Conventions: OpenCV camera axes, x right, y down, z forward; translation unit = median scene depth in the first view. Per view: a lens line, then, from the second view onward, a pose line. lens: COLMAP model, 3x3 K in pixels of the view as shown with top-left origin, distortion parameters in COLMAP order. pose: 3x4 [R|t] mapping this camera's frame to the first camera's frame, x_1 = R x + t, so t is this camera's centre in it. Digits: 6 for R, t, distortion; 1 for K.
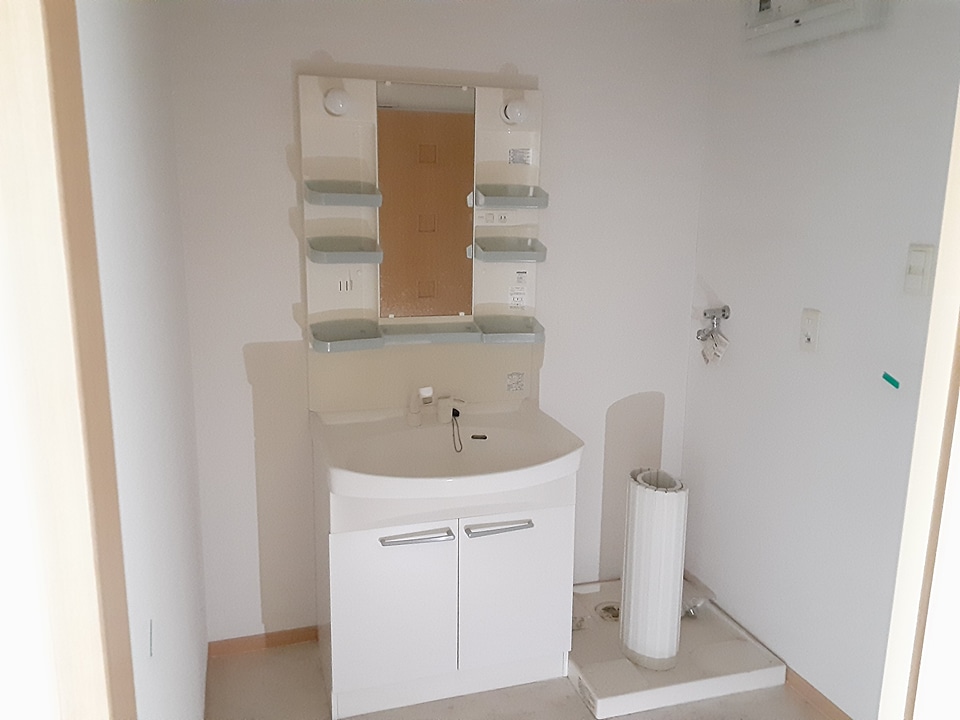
lens RADIAL K [[764.4, 0, 478.2], [0, 764.4, 357.3], [0, 0, 1]] dist [0.068263, -0.070859]
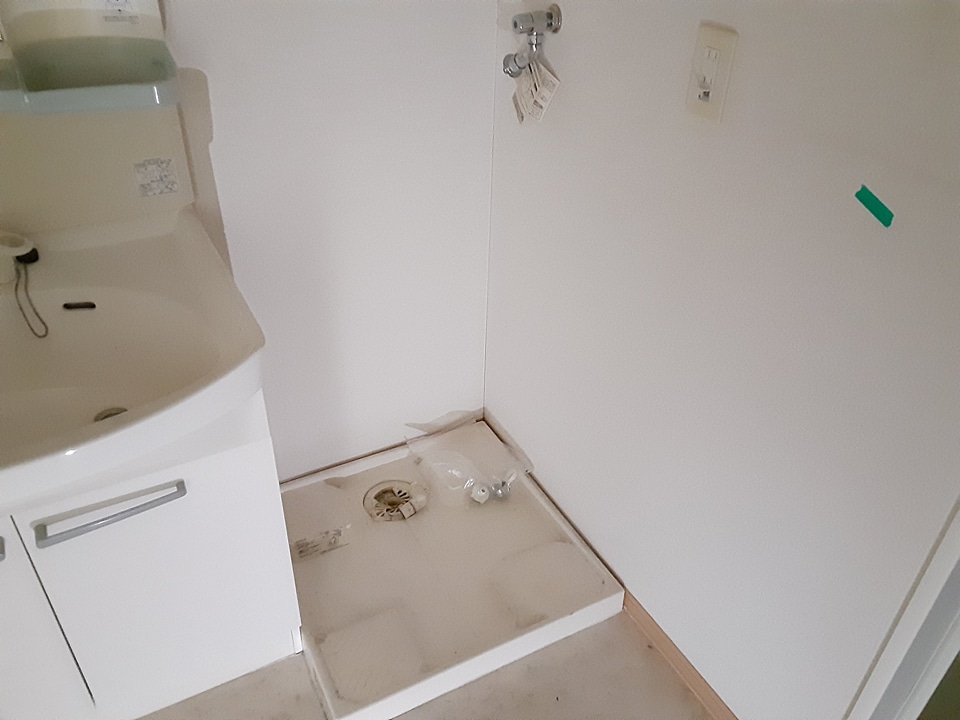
lens RADIAL K [[764.4, 0, 478.3], [0, 764.4, 362.7], [0, 0, 1]] dist [0.068263, -0.070859]
pose [[0.982138, -0.098642, 0.160232, 0.166548], [0.024908, 0.912232, 0.408915, -0.061545], [-0.186505, -0.397620, 0.898395, 0.453947]]
